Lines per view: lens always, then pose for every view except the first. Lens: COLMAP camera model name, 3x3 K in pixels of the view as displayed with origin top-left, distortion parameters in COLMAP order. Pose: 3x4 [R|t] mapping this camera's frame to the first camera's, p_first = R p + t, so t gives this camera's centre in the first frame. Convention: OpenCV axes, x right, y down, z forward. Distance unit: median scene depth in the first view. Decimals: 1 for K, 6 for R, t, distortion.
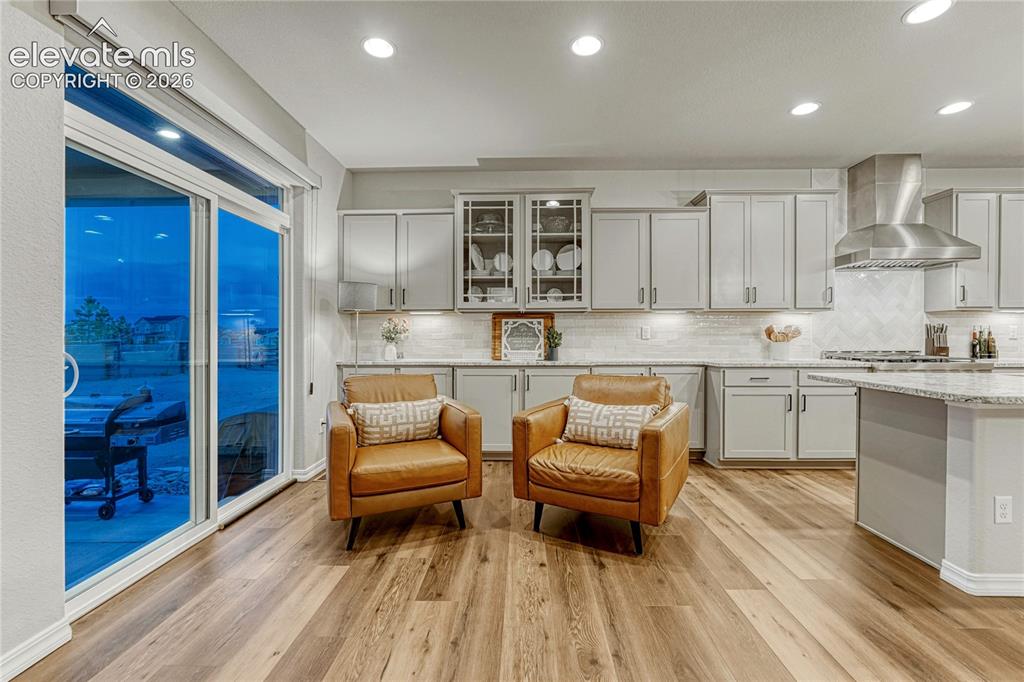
lens RADIAL K [[437.5, 0, 511.4], [0, 437.5, 340.1], [0, 0, 1]] dist [-0.009230, -0.000280]
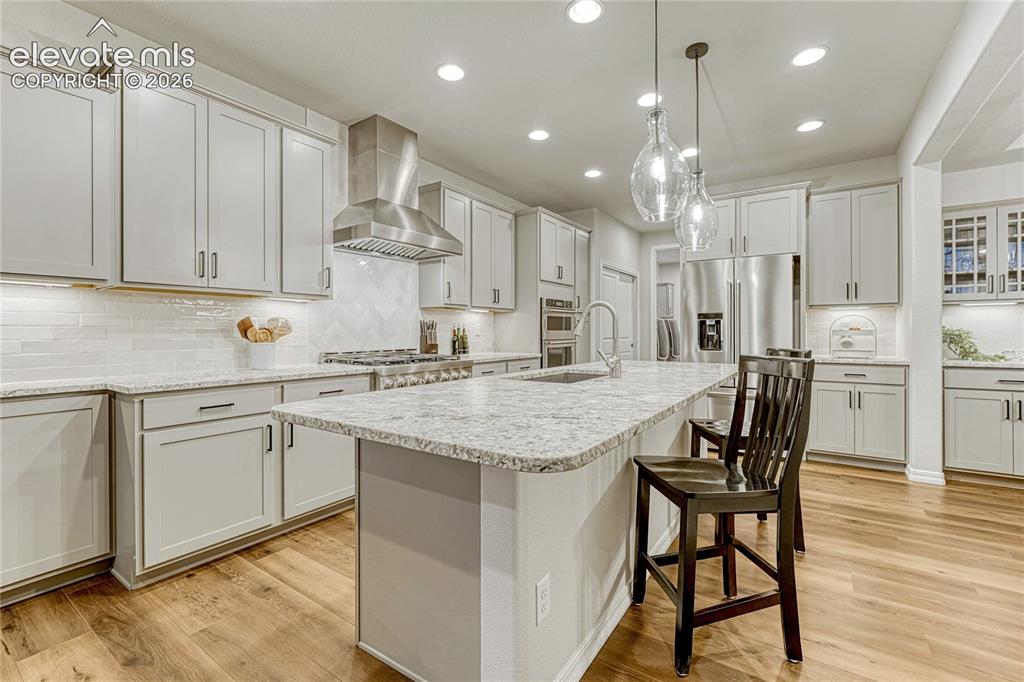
lens RADIAL K [[437.5, 0, 514.8], [0, 437.5, 334.2], [0, 0, 1]] dist [-0.009230, -0.000280]
pose [[0.534836, -0.002594, 0.844952, 0.268886], [0.008138, 0.999965, -0.002082, -0.003227], [-0.844917, 0.007990, 0.534838, 0.327237]]
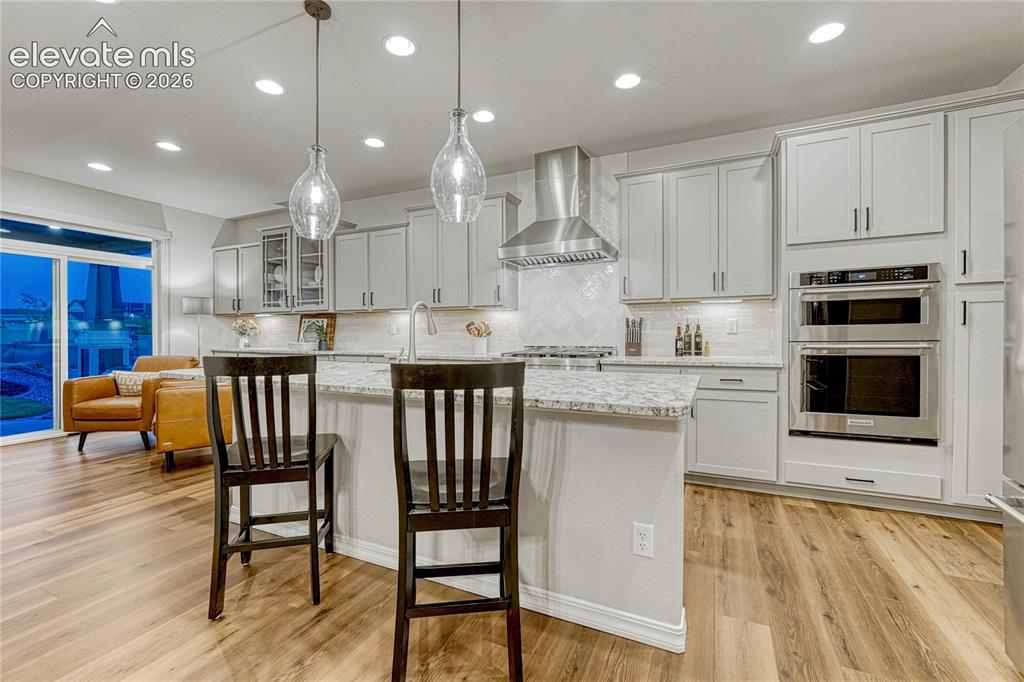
lens RADIAL K [[437.5, 0, 508.4], [0, 437.5, 335.5], [0, 0, 1]] dist [-0.009230, -0.000280]
pose [[0.912541, 0.001544, -0.408981, 1.166478], [-0.000311, 0.999995, 0.003081, -0.002112], [0.408984, -0.002684, 0.912538, 0.041358]]
